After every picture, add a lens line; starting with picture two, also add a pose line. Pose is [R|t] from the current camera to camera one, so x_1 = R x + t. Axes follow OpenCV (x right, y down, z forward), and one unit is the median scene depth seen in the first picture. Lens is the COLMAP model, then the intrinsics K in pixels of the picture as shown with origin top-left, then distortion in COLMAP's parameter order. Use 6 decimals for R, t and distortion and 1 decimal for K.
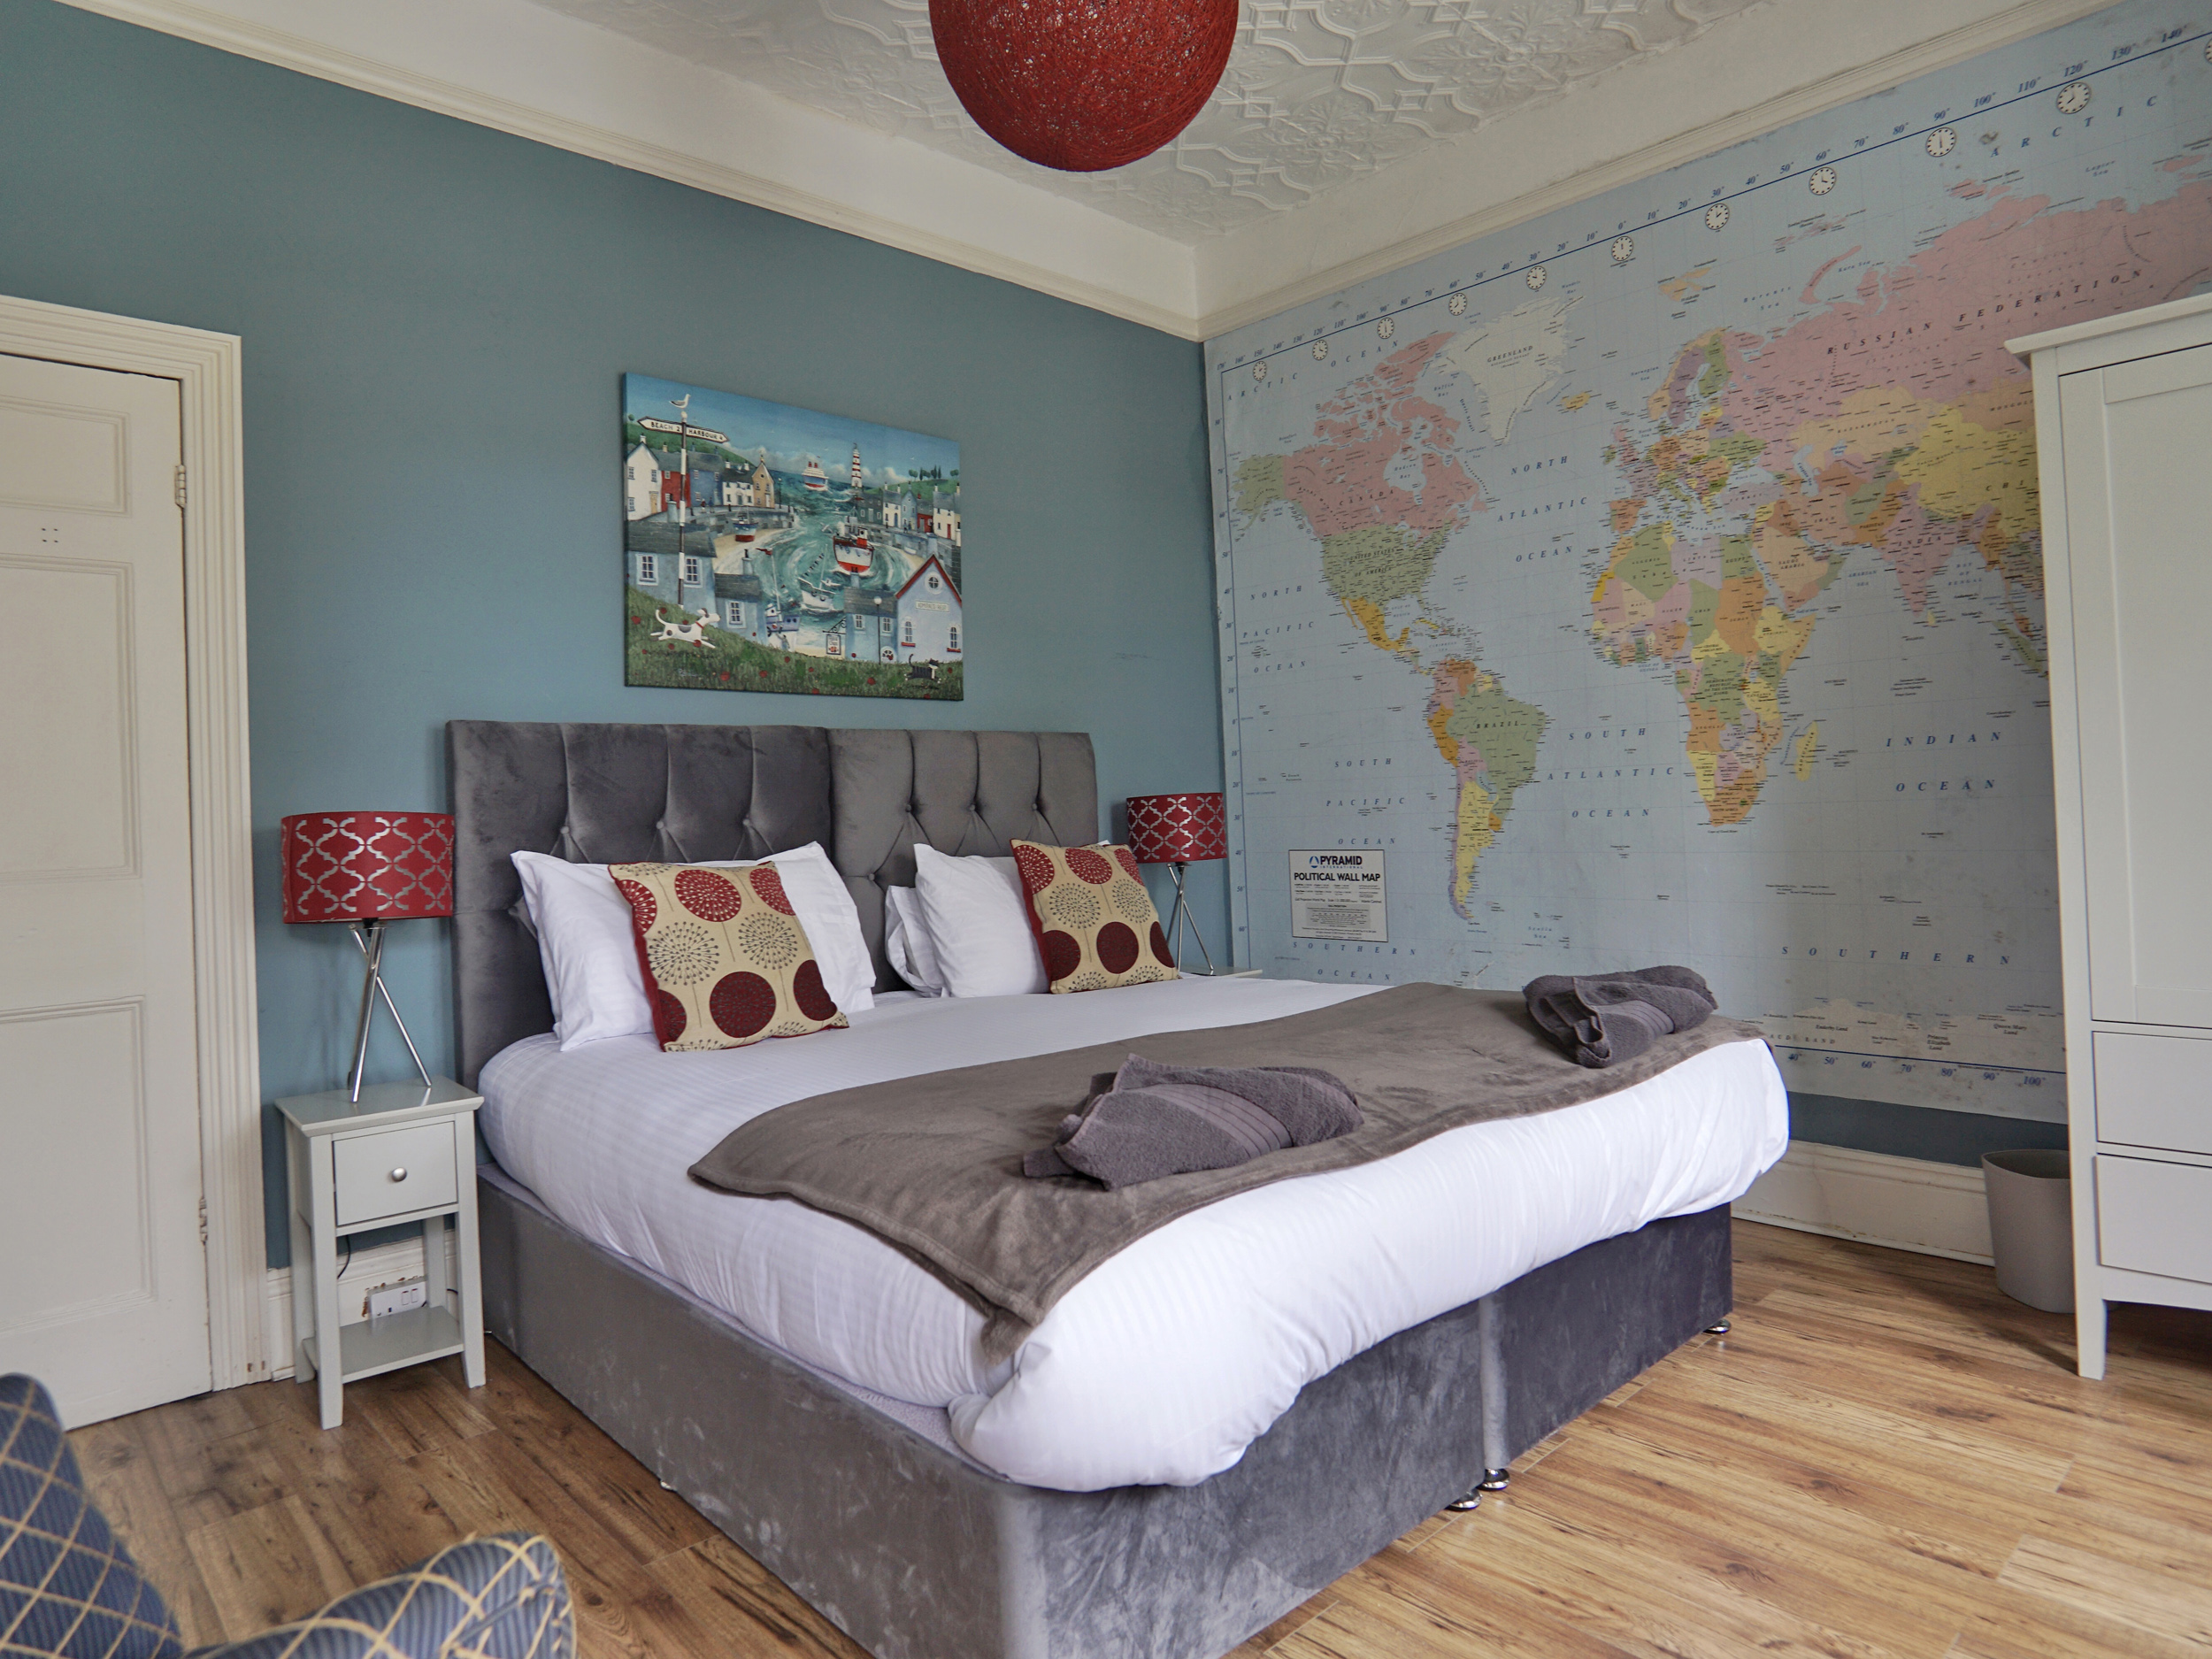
lens RADIAL K [[1330.5, 0, 1105.7], [0, 1330.5, 824.5], [0, 0, 1]] dist [-0.039252, 0.010923]
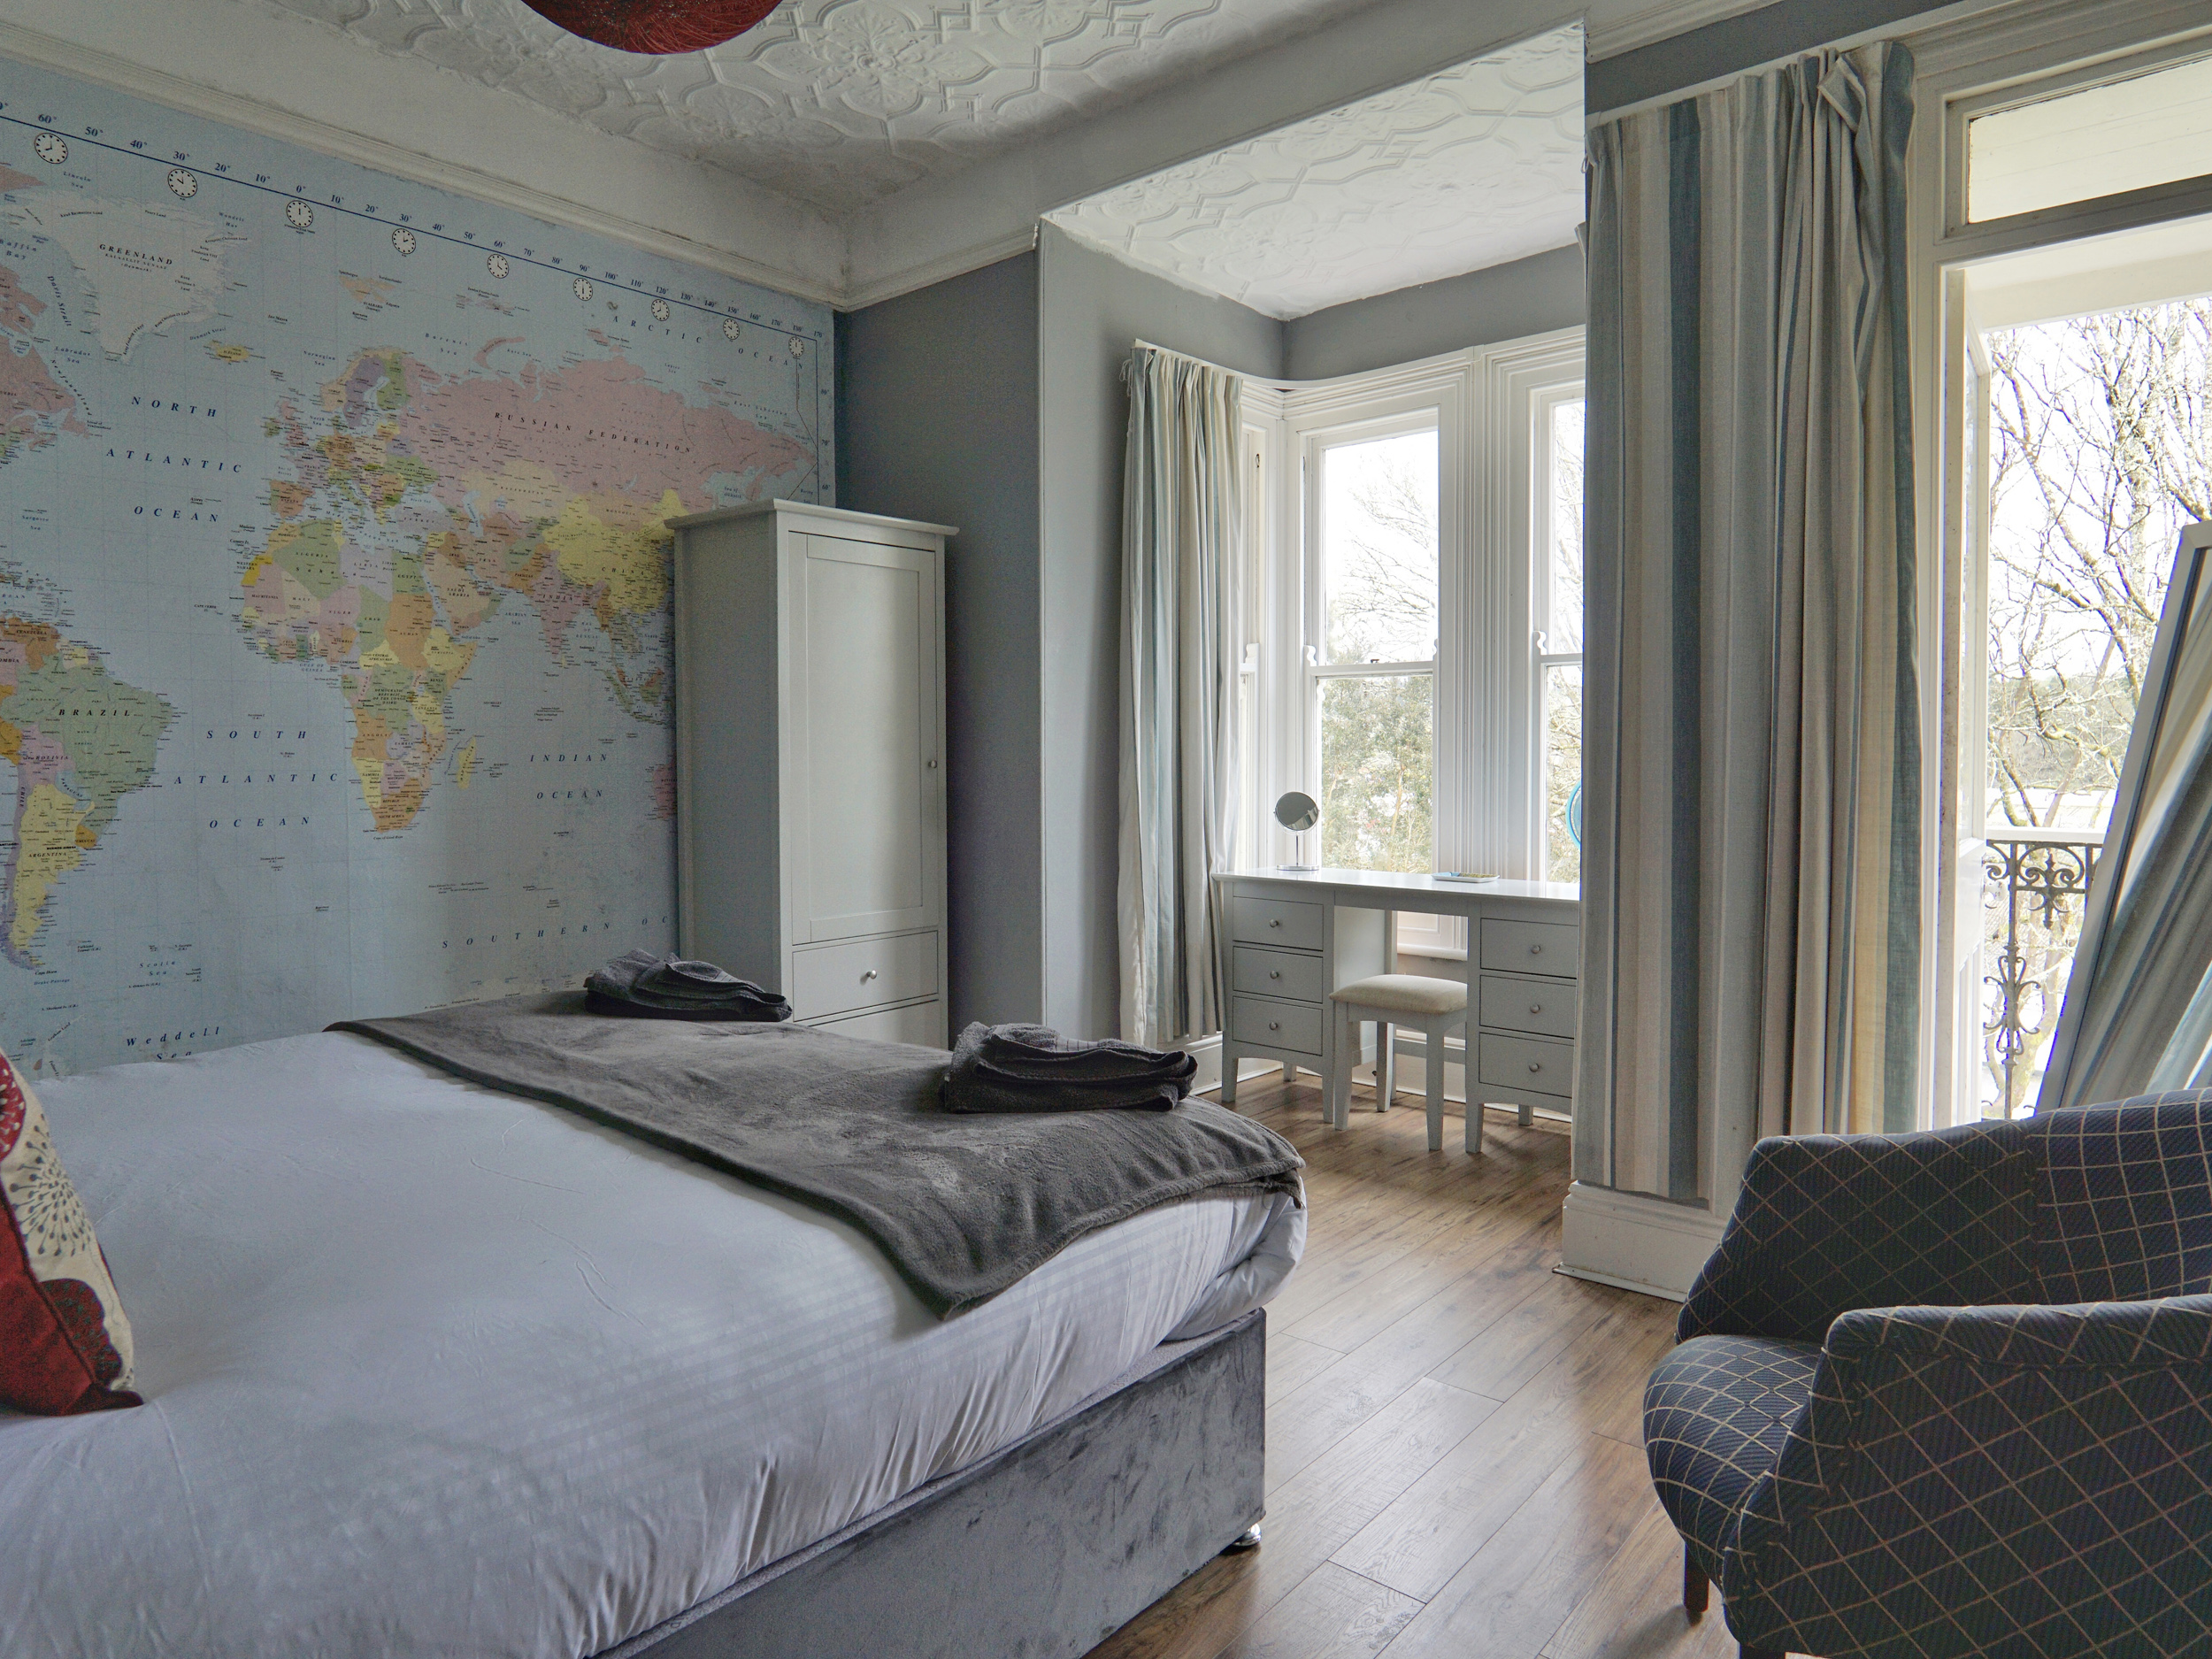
lens RADIAL K [[1330.5, 0, 1106.3], [0, 1330.5, 823.6], [0, 0, 1]] dist [-0.039252, 0.010923]
pose [[-0.111372, -0.020234, 0.993573, -0.613012], [0.017329, 0.999601, 0.022299, -0.018772], [-0.993628, 0.019701, -0.110977, 0.561284]]
